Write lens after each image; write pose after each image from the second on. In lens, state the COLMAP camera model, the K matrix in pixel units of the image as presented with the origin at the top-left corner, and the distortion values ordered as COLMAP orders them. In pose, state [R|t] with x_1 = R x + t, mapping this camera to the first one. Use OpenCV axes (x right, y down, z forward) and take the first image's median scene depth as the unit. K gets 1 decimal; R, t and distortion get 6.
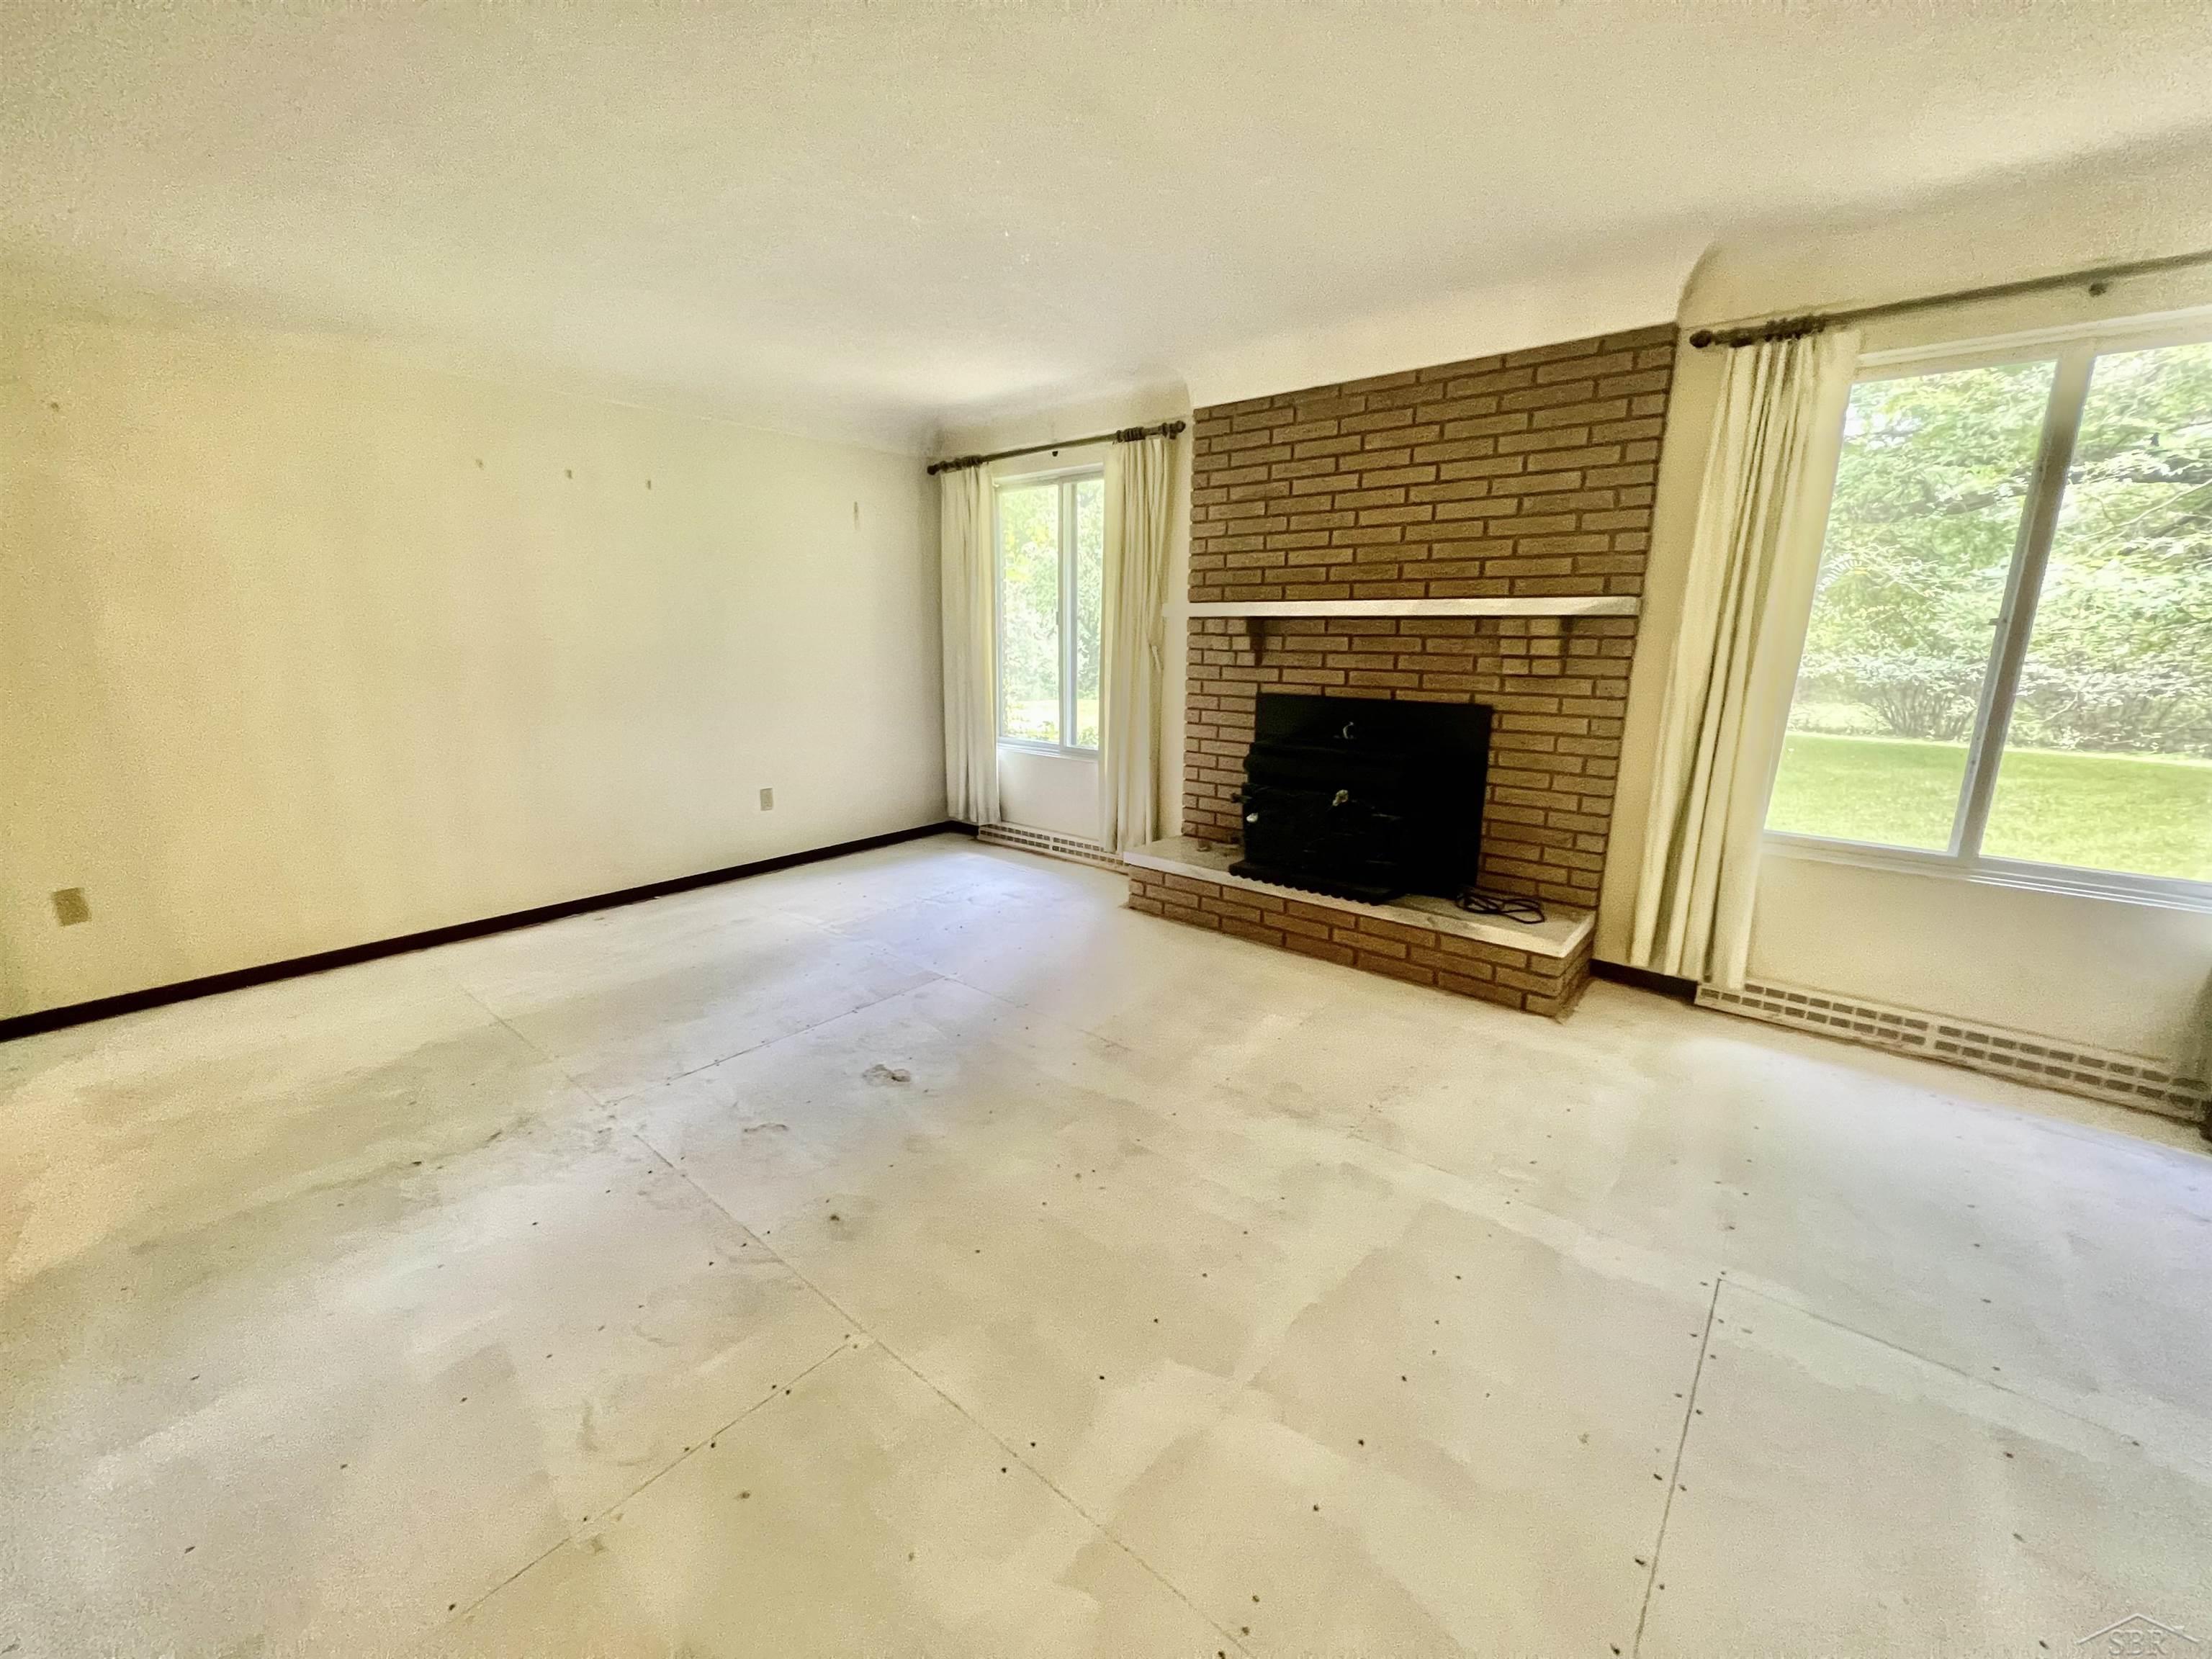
lens RADIAL K [[888.0, 0, 1102.2], [0, 888.0, 831.6], [0, 0, 1]] dist [0.001351, -0.000381]
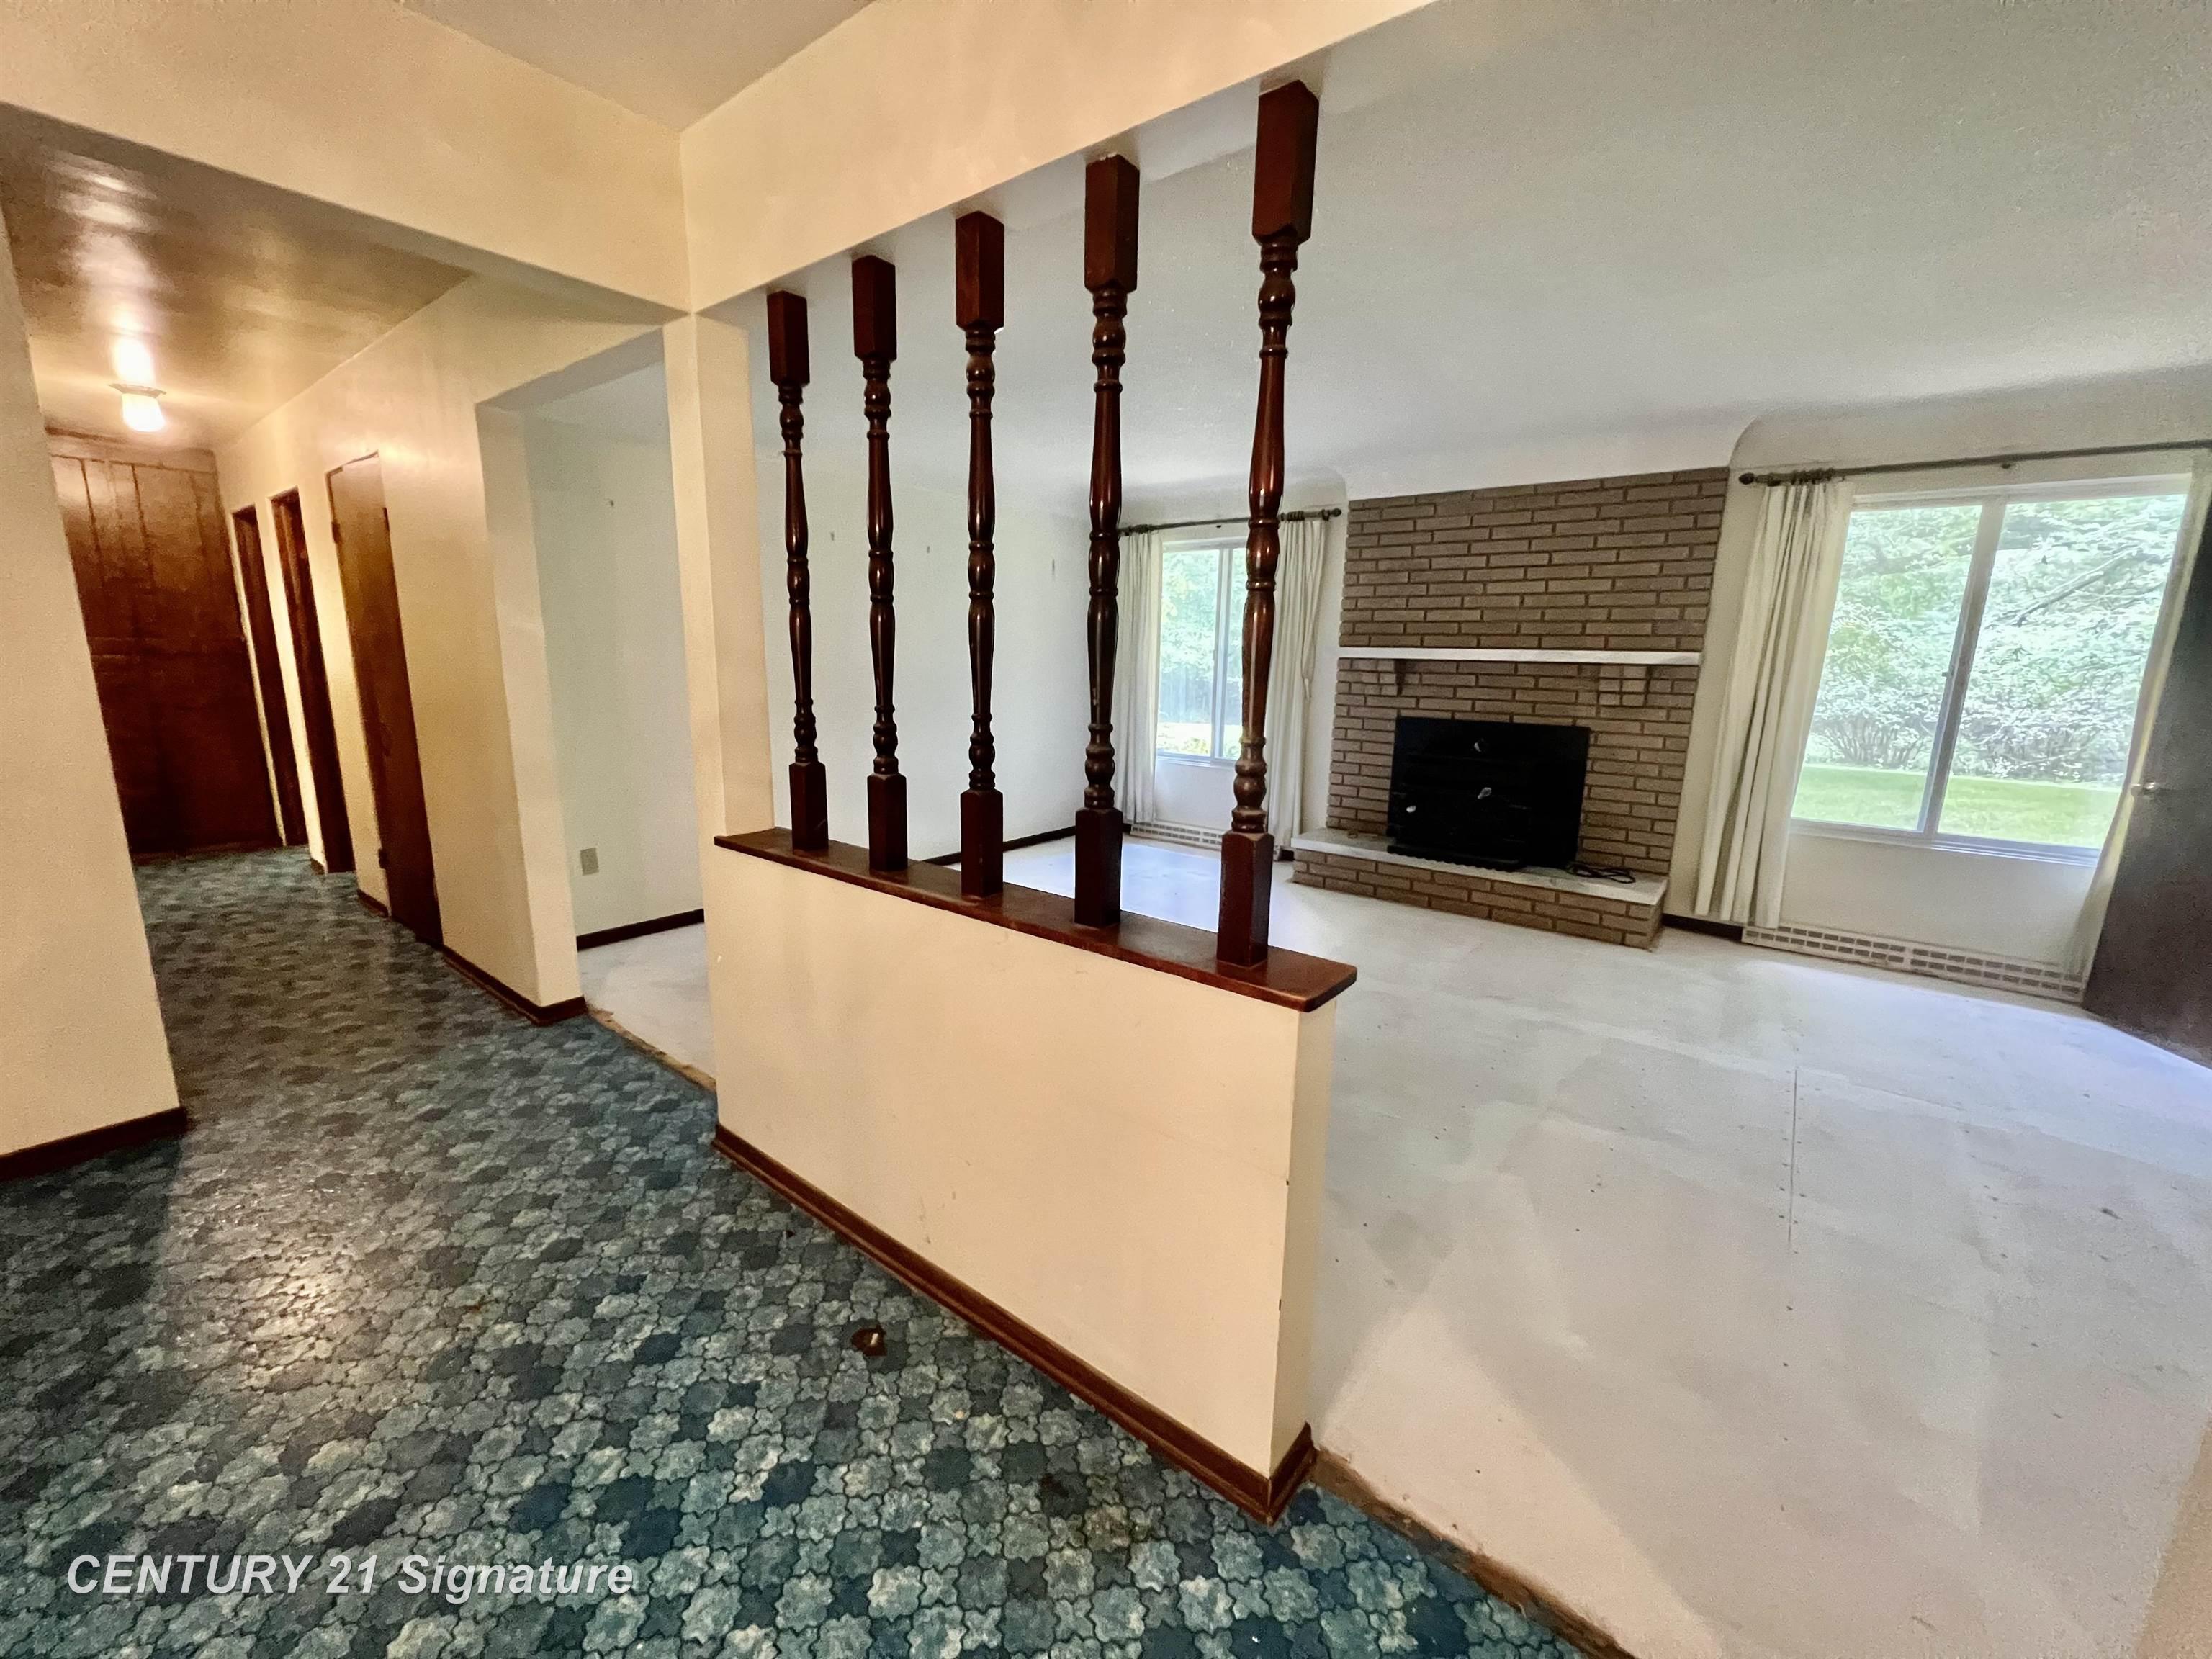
lens RADIAL K [[888.0, 0, 1106.4], [0, 888.0, 830.2], [0, 0, 1]] dist [0.001351, -0.000381]
pose [[0.999302, 0.007255, 0.036653, -0.360608], [-0.006245, 0.999600, -0.027587, 0.059587], [-0.036838, 0.027339, 0.998947, -0.341871]]
